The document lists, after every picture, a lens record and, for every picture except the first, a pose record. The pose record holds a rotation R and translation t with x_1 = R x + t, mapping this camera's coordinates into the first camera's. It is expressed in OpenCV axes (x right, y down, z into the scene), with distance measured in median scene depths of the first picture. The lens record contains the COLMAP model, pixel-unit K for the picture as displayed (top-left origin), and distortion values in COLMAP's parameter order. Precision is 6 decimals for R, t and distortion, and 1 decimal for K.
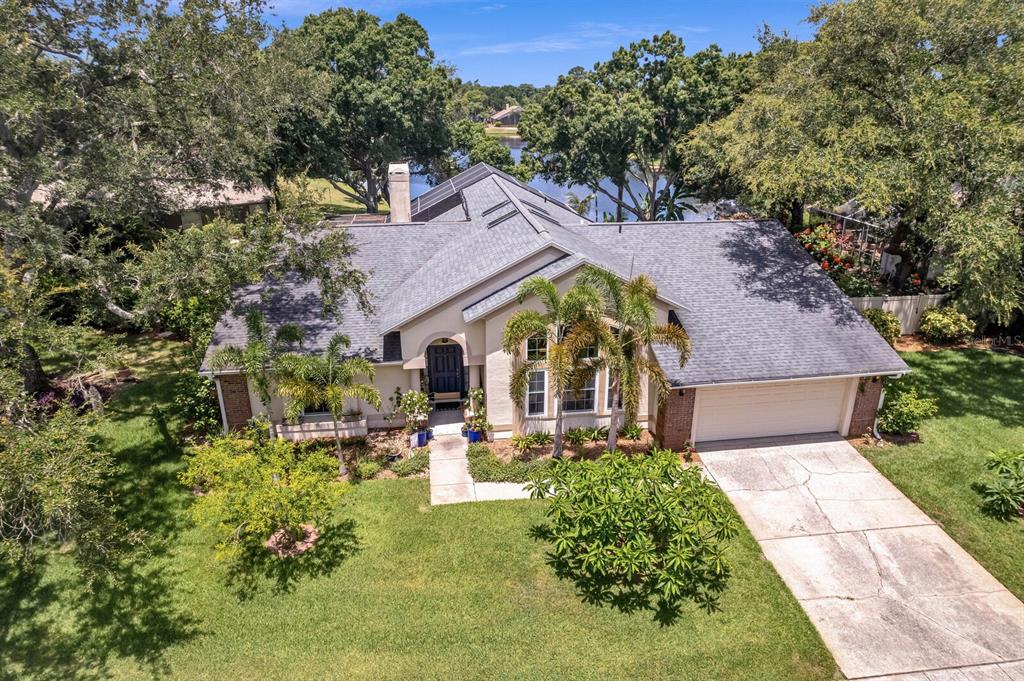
lens RADIAL K [[657.1, 0, 512.5], [0, 657.1, 341.8], [0, 0, 1]] dist [-0.074292, 0.064300]
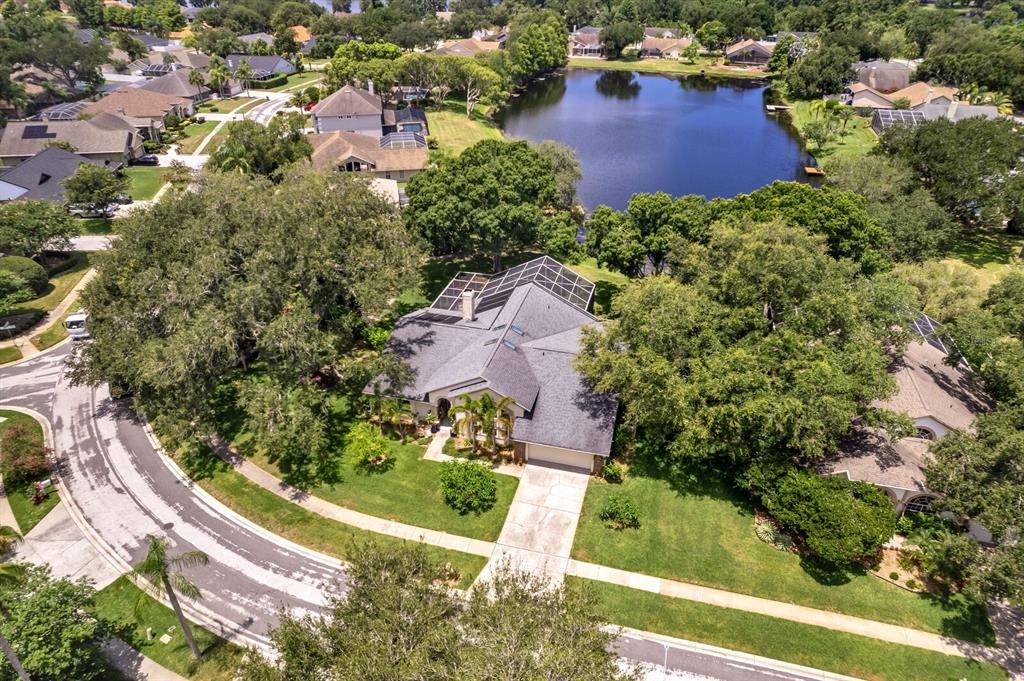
lens RADIAL K [[657.1, 0, 515.2], [0, 657.1, 344.3], [0, 0, 1]] dist [-0.074292, 0.064300]
pose [[0.925518, 0.202698, -0.319892, 0.973258], [-0.140488, 0.968195, 0.207029, -0.813387], [0.351682, -0.146669, 0.924558, -1.332395]]
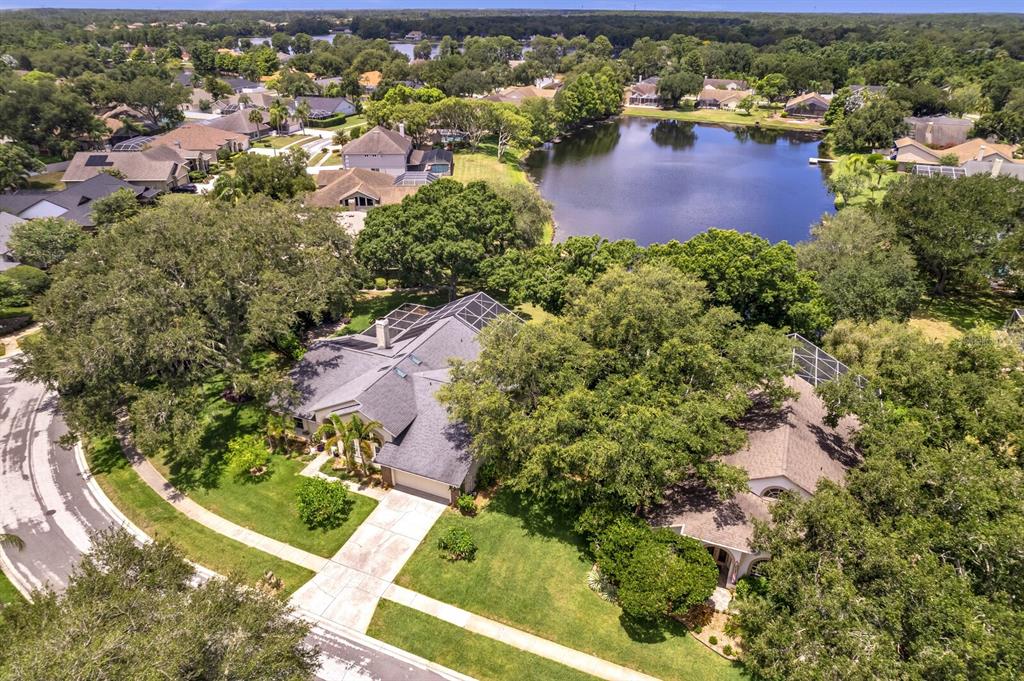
lens RADIAL K [[657.1, 0, 517.0], [0, 657.1, 347.4], [0, 0, 1]] dist [-0.074292, 0.064300]
pose [[0.862245, 0.242895, -0.444450, 1.748437], [-0.185734, 0.968011, 0.168697, -0.916997], [0.471208, -0.062908, 0.879776, -1.041953]]
